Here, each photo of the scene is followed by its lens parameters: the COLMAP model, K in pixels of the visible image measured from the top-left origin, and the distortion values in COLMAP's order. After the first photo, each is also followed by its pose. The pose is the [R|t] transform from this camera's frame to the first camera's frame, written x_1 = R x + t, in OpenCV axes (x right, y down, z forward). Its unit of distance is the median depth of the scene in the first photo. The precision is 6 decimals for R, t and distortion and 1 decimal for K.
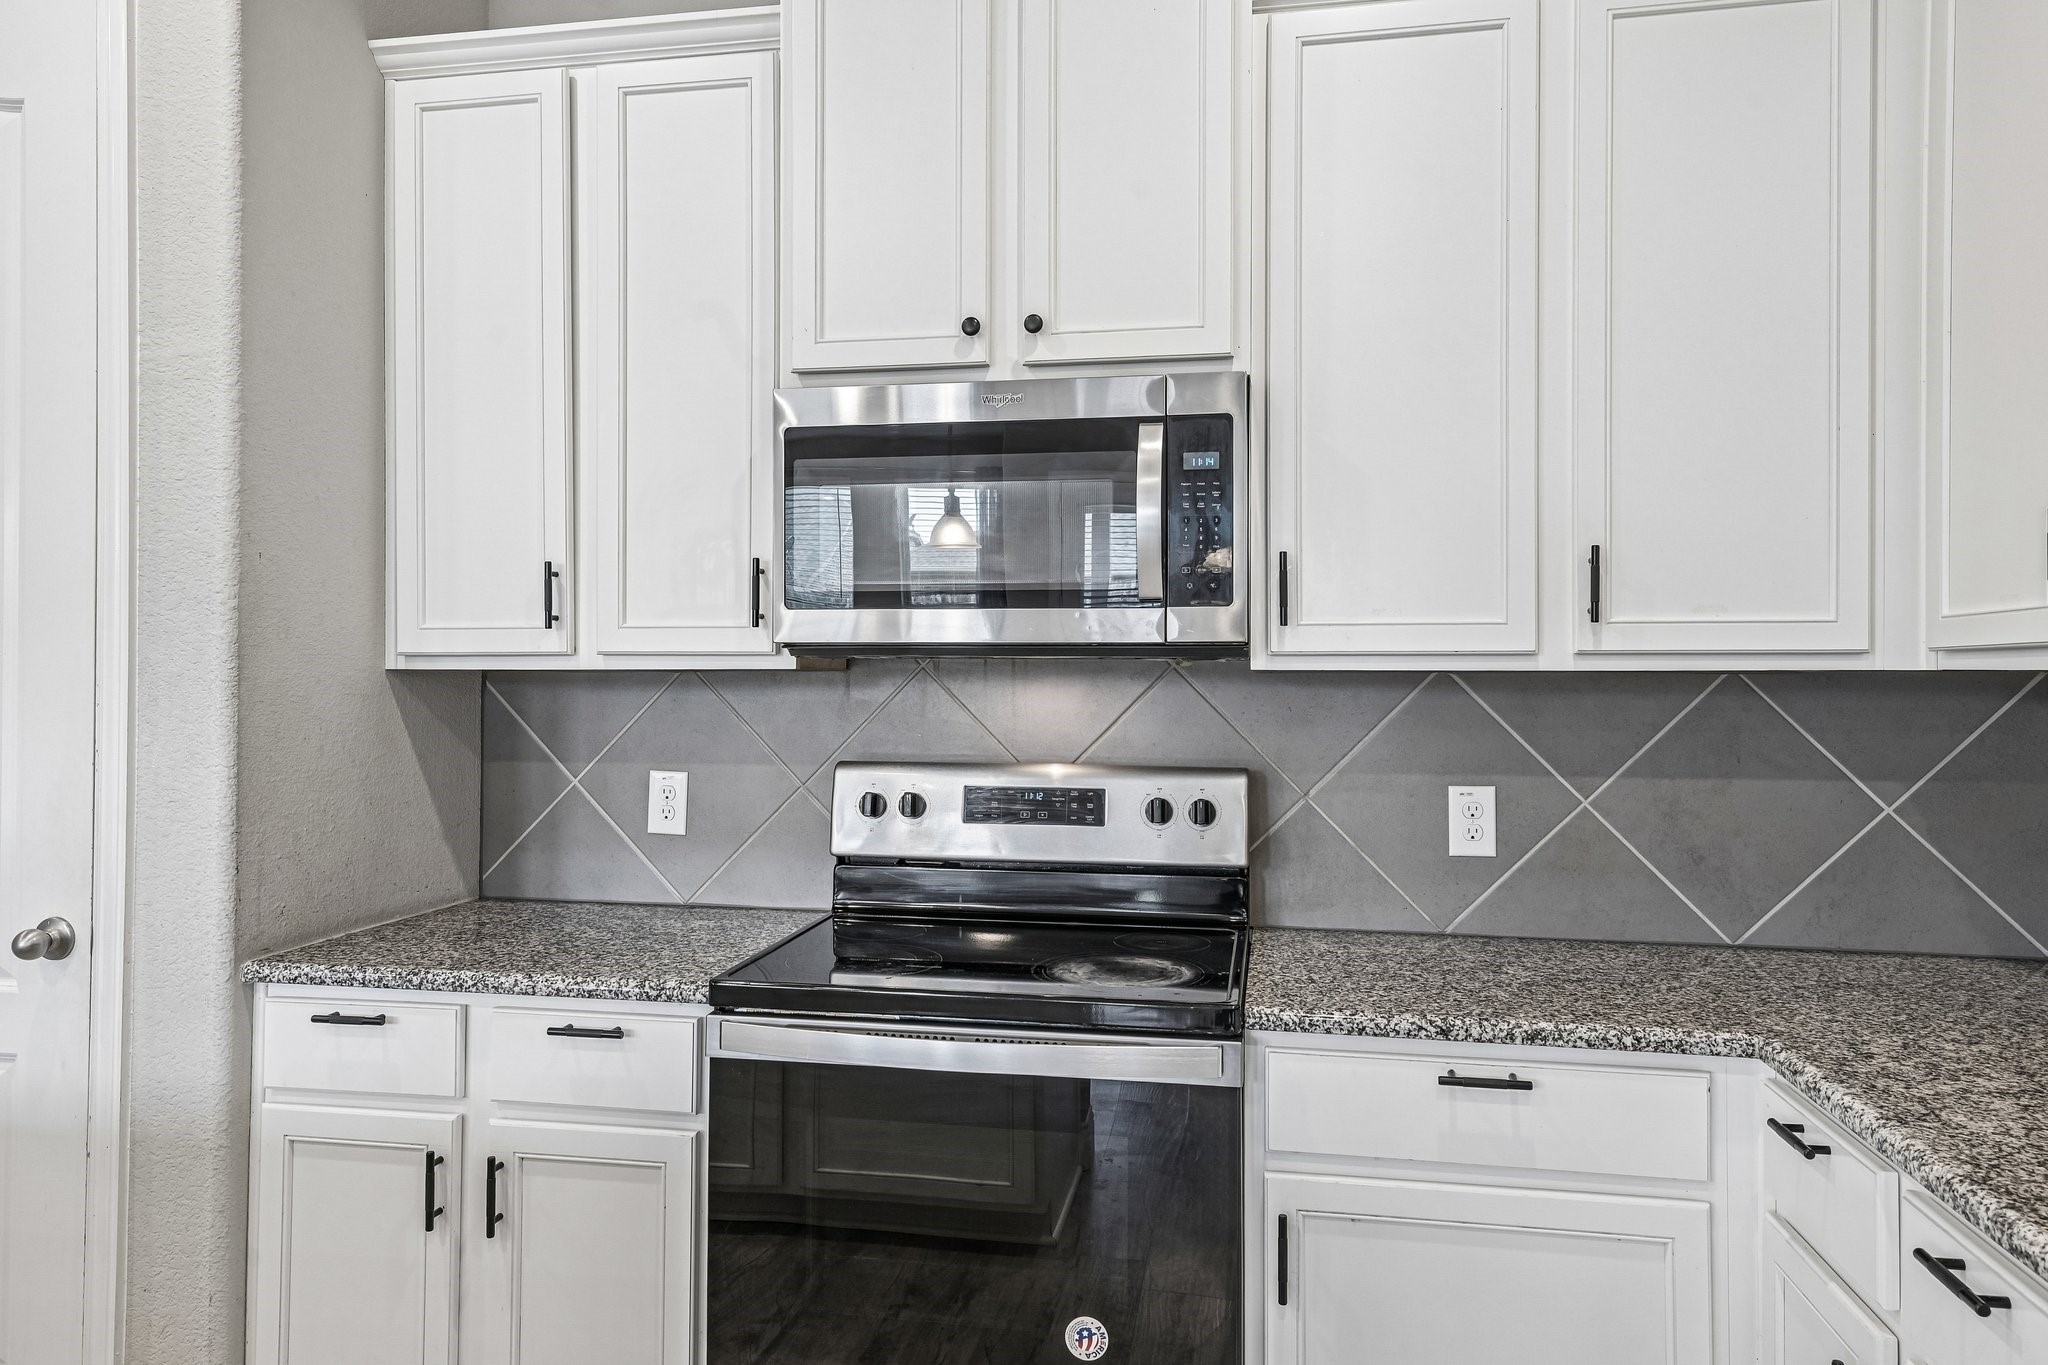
lens RADIAL K [[1322.0, 0, 1041.0], [0, 1322.0, 668.5], [0, 0, 1]] dist [-0.001722, -0.003769]
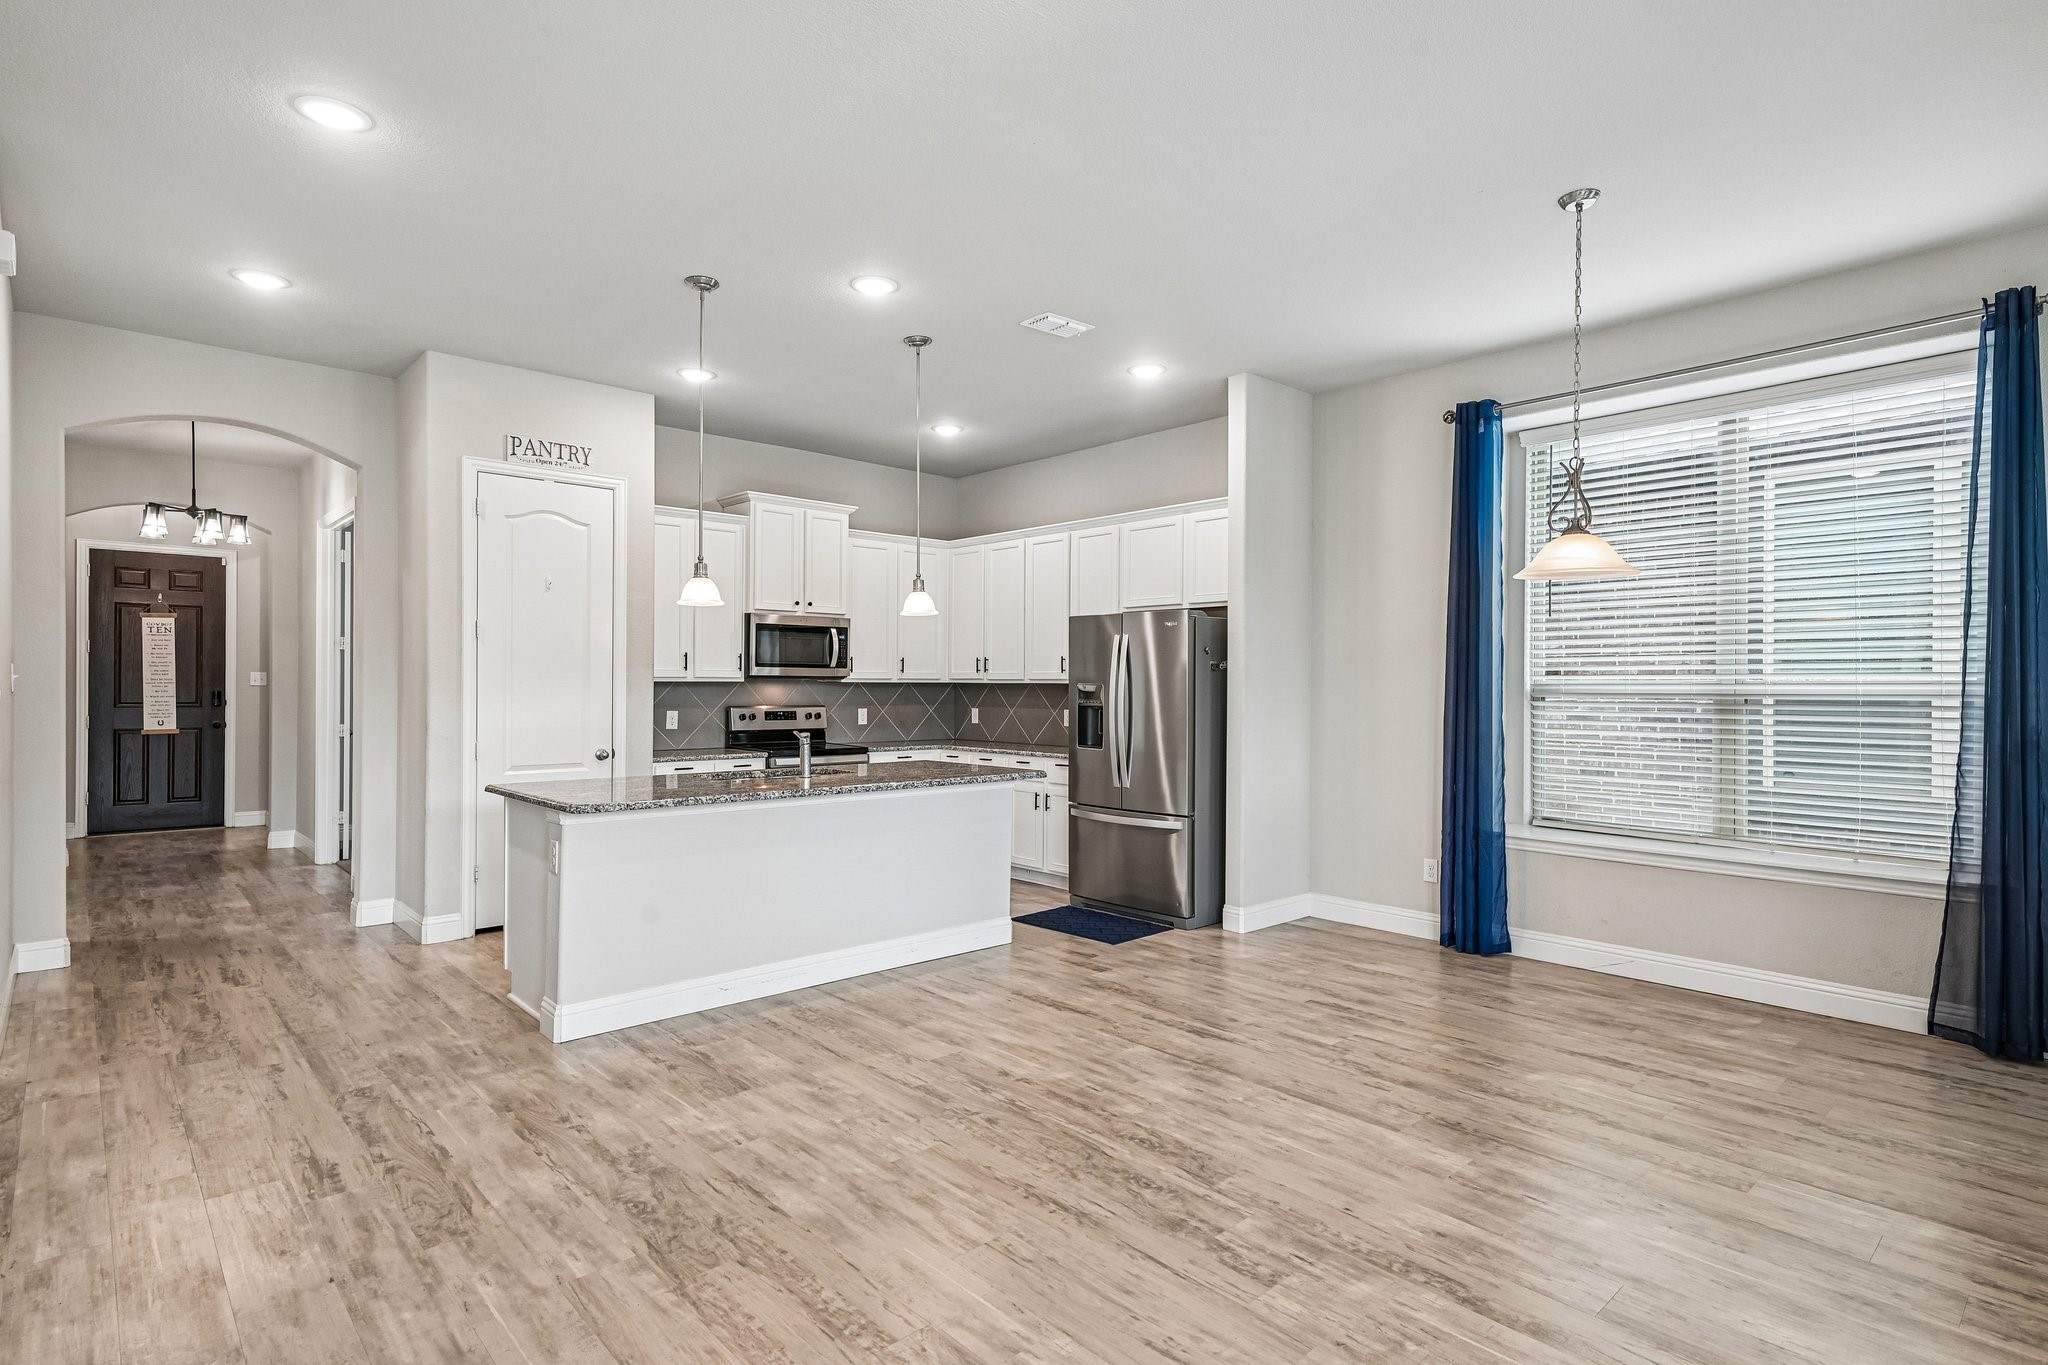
lens RADIAL K [[1031.6, 0, 1021.6], [0, 1031.6, 690.0], [0, 0, 1]] dist [0.012418, 0.005195]
pose [[0.613626, -0.005974, 0.789574, -2.115372], [-0.010699, 0.999817, 0.015879, -0.032262], [-0.789524, -0.018192, 0.613450, -1.552365]]
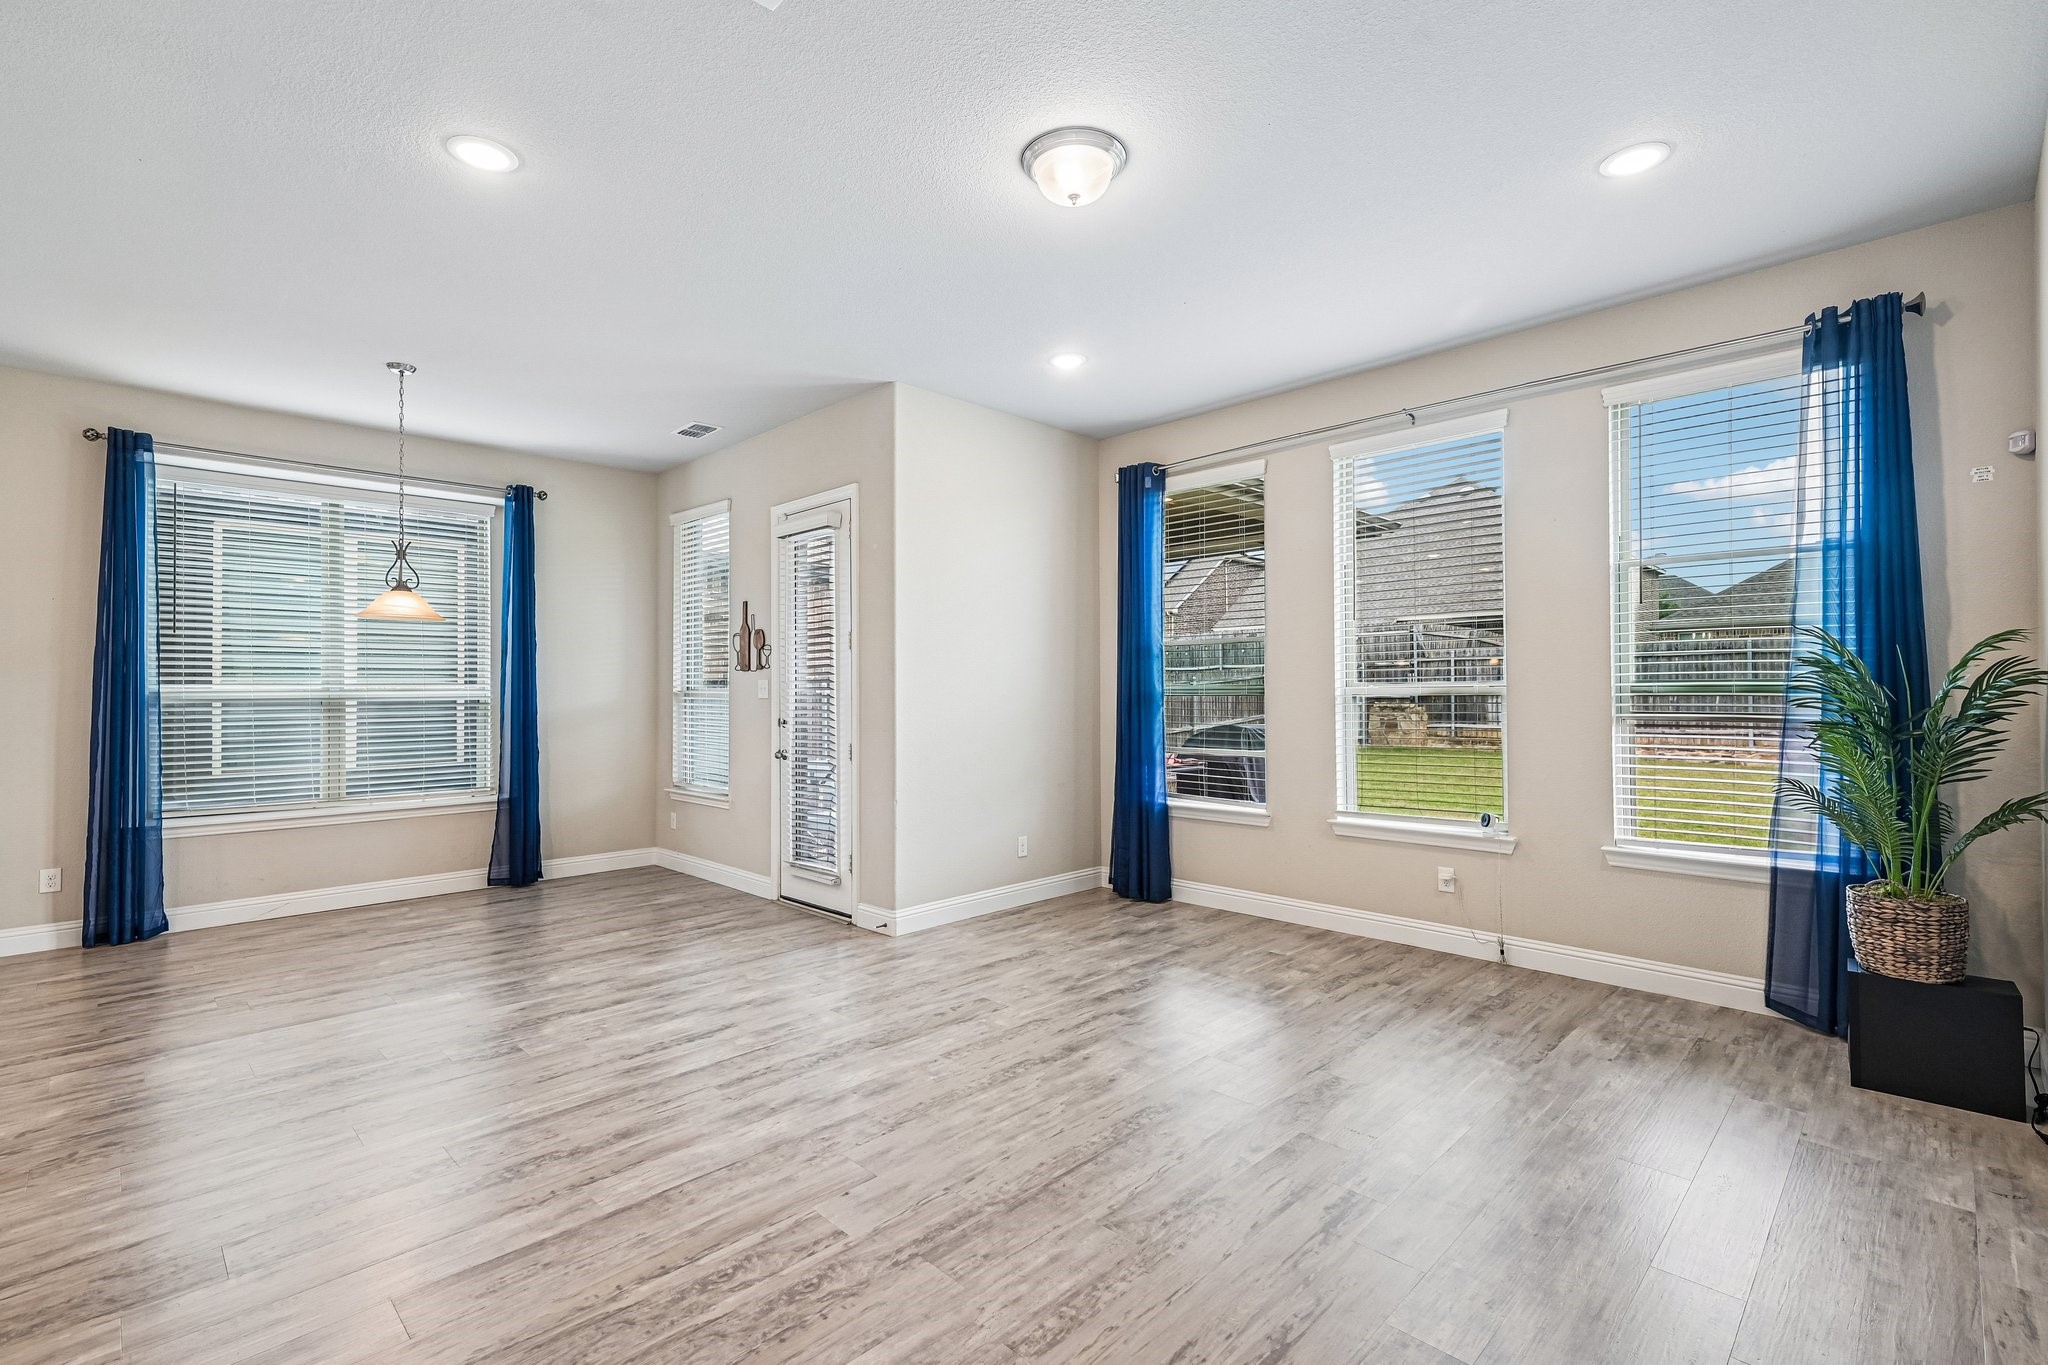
lens RADIAL K [[930.2, 0, 1037.0], [0, 930.2, 675.4], [0, 0, 1]] dist [0.005149, 0.000848]
pose [[-0.819533, 0.009850, 0.572948, -2.749052], [-0.004382, 0.999715, -0.023454, -0.016780], [-0.573015, -0.021731, -0.819256, -0.333767]]
